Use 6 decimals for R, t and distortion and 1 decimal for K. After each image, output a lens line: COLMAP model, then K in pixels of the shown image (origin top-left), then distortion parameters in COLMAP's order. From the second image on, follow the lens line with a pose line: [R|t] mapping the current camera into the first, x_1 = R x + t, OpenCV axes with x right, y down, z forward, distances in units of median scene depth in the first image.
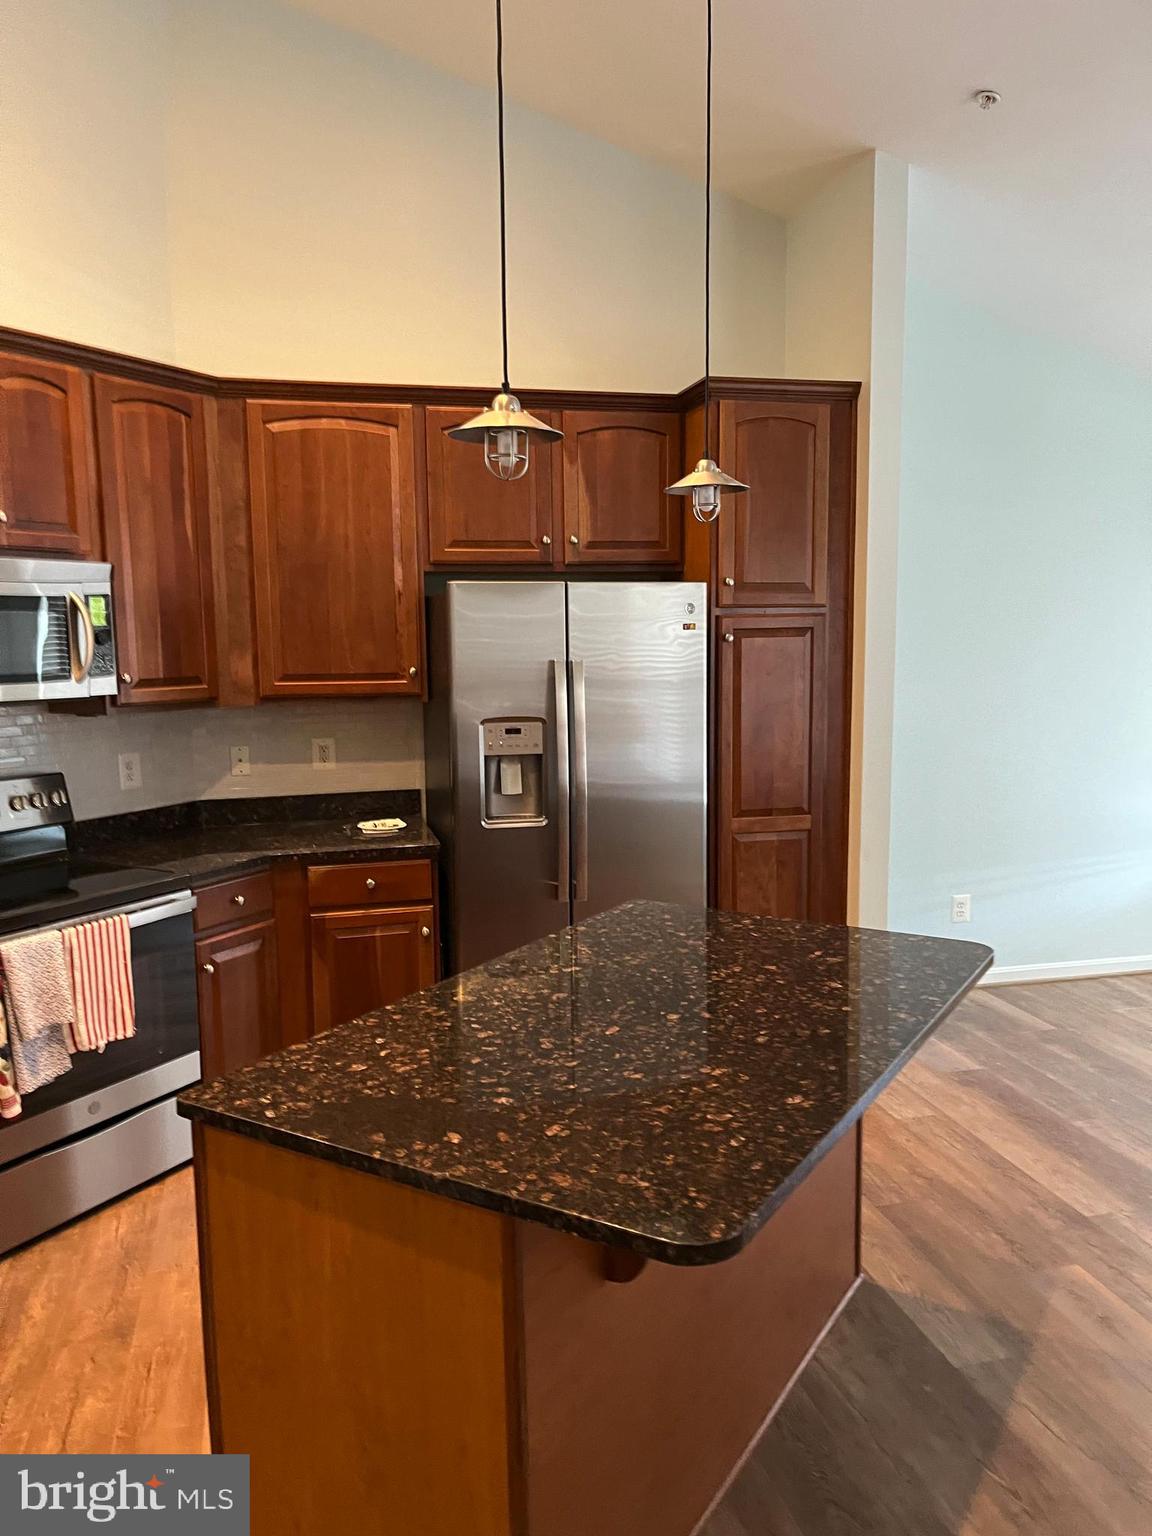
lens RADIAL K [[1167.9, 0, 568.8], [0, 1167.9, 769.7], [0, 0, 1]] dist [0.048727, -0.048868]
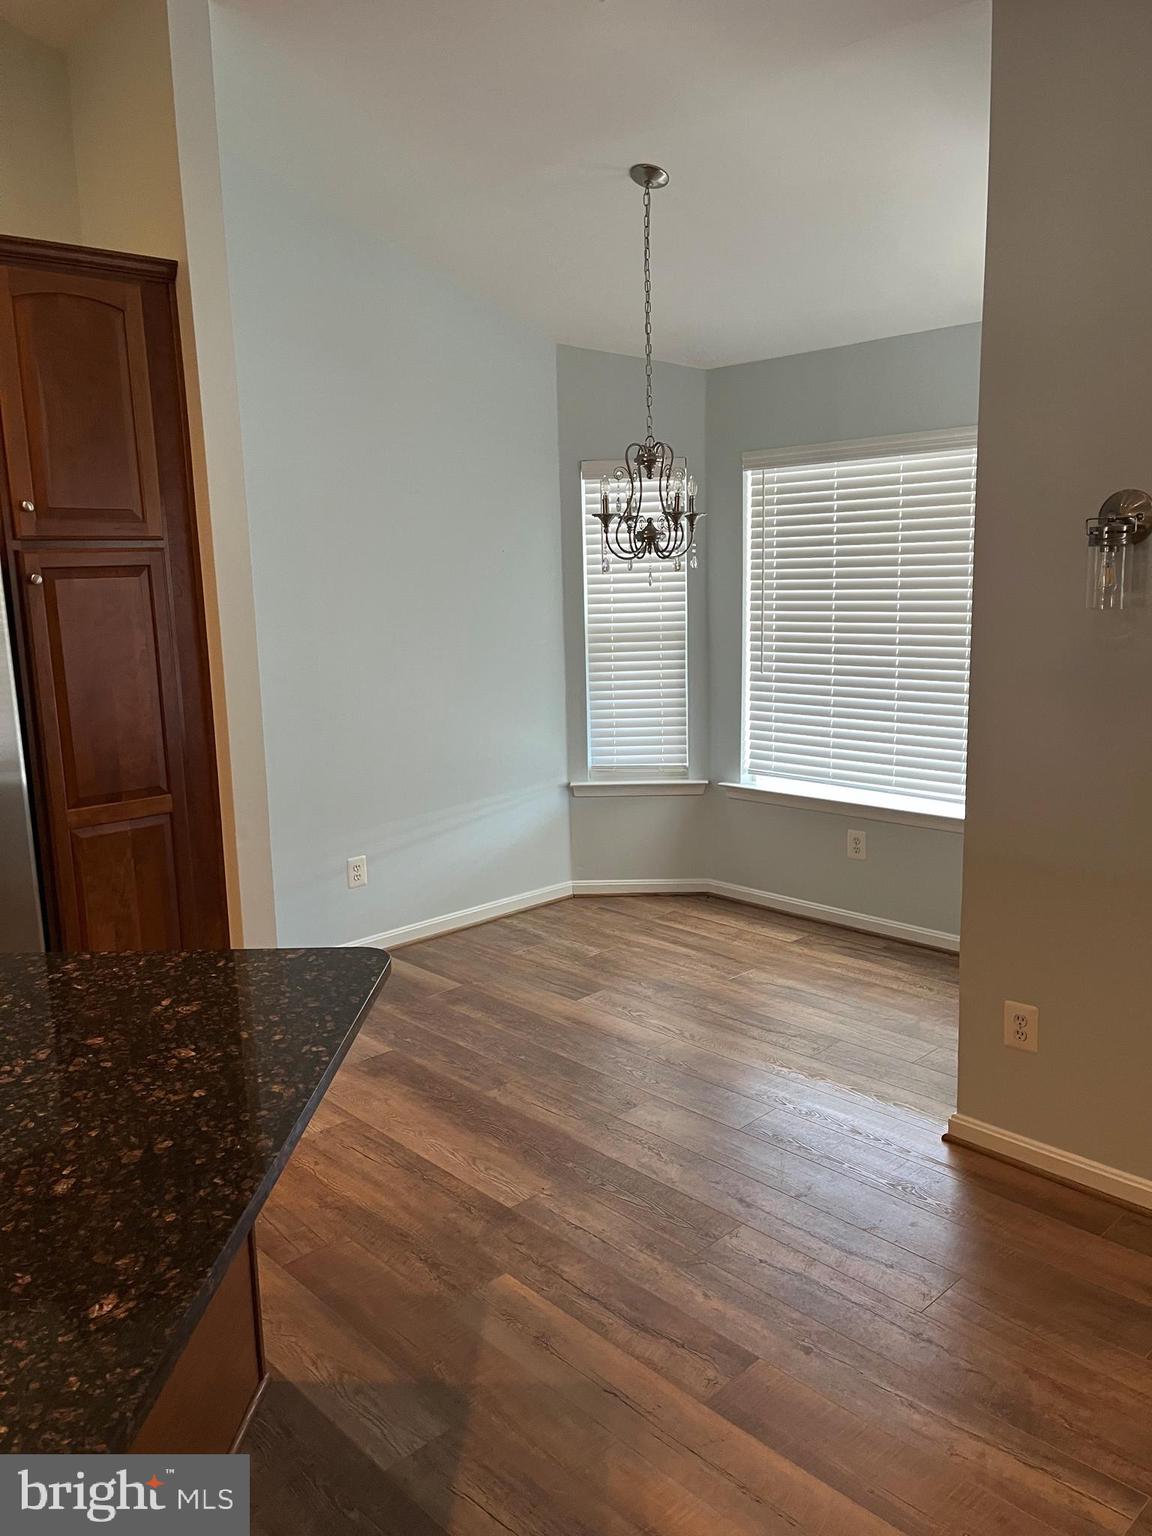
lens RADIAL K [[1167.9, 0, 573.2], [0, 1167.9, 765.5], [0, 0, 1]] dist [0.048727, -0.048868]
pose [[0.871120, -0.098170, 0.481157, 0.070035], [0.077304, 0.995012, 0.063054, -0.014400], [-0.484947, -0.017732, 0.874364, 0.170040]]
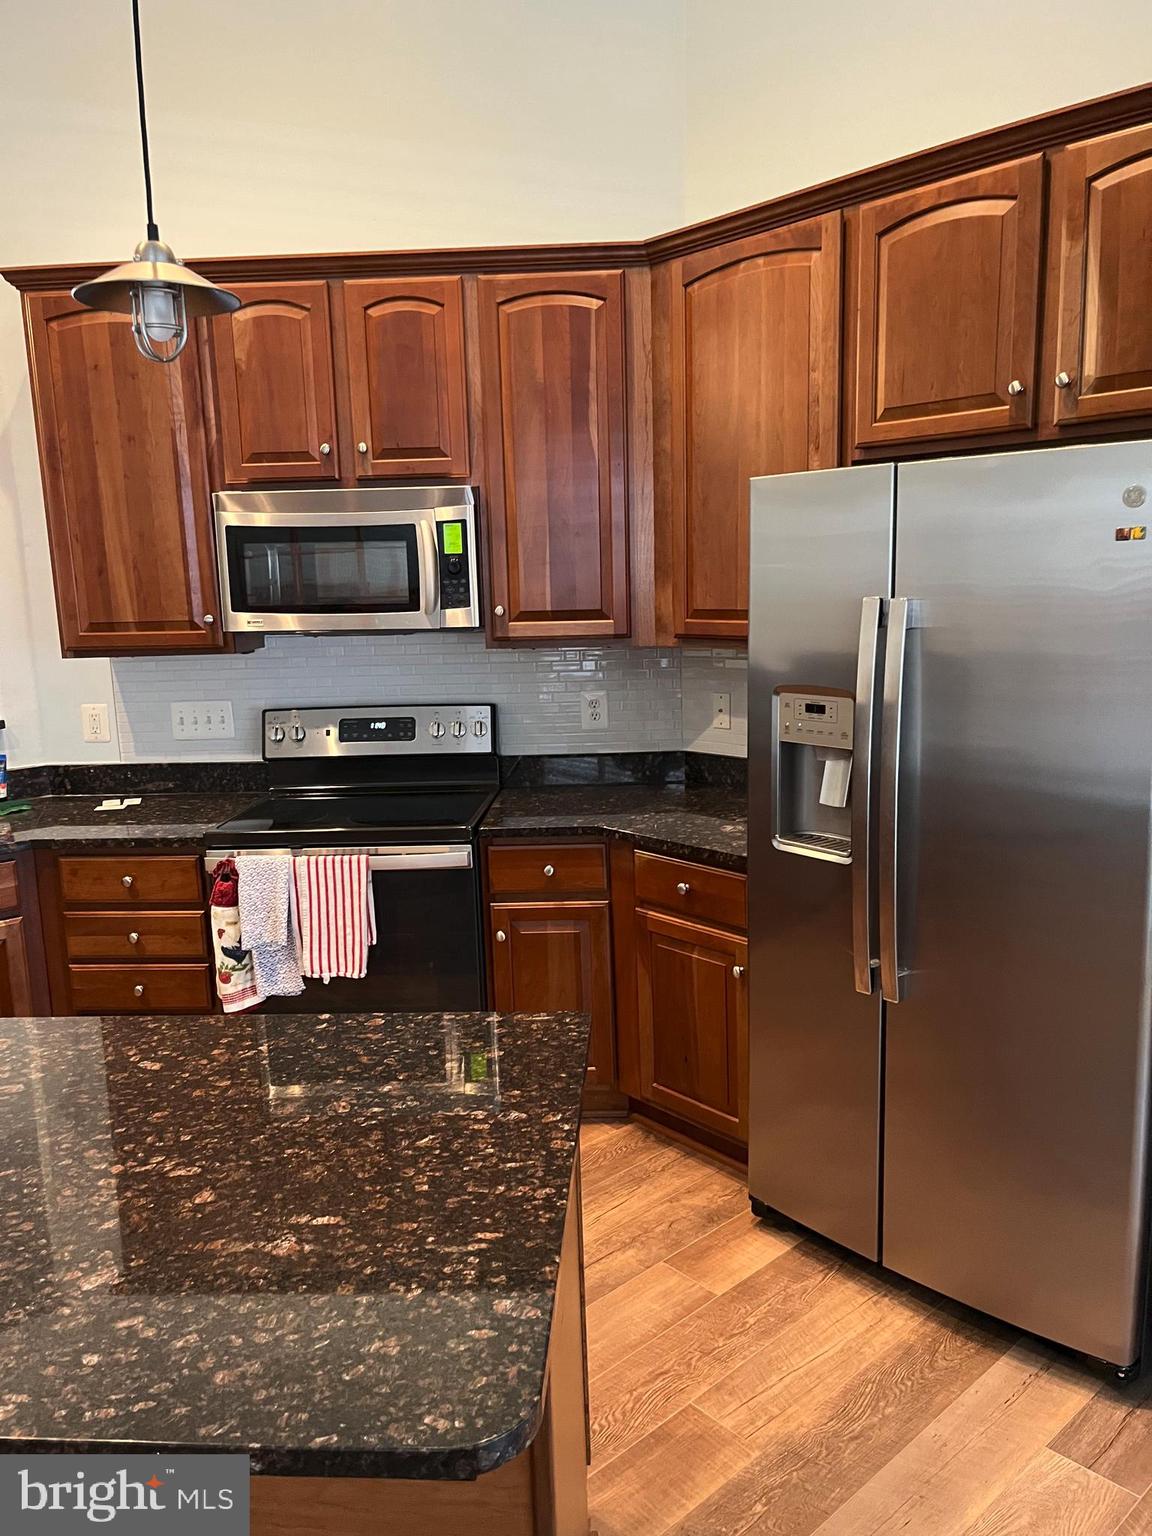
lens RADIAL K [[1167.9, 0, 579.2], [0, 1167.9, 766.1], [0, 0, 1]] dist [0.048727, -0.048868]
pose [[0.478540, 0.146346, -0.865784, 0.496659], [-0.083035, 0.989137, 0.121302, -0.076245], [0.874131, 0.013842, 0.485493, 0.634329]]
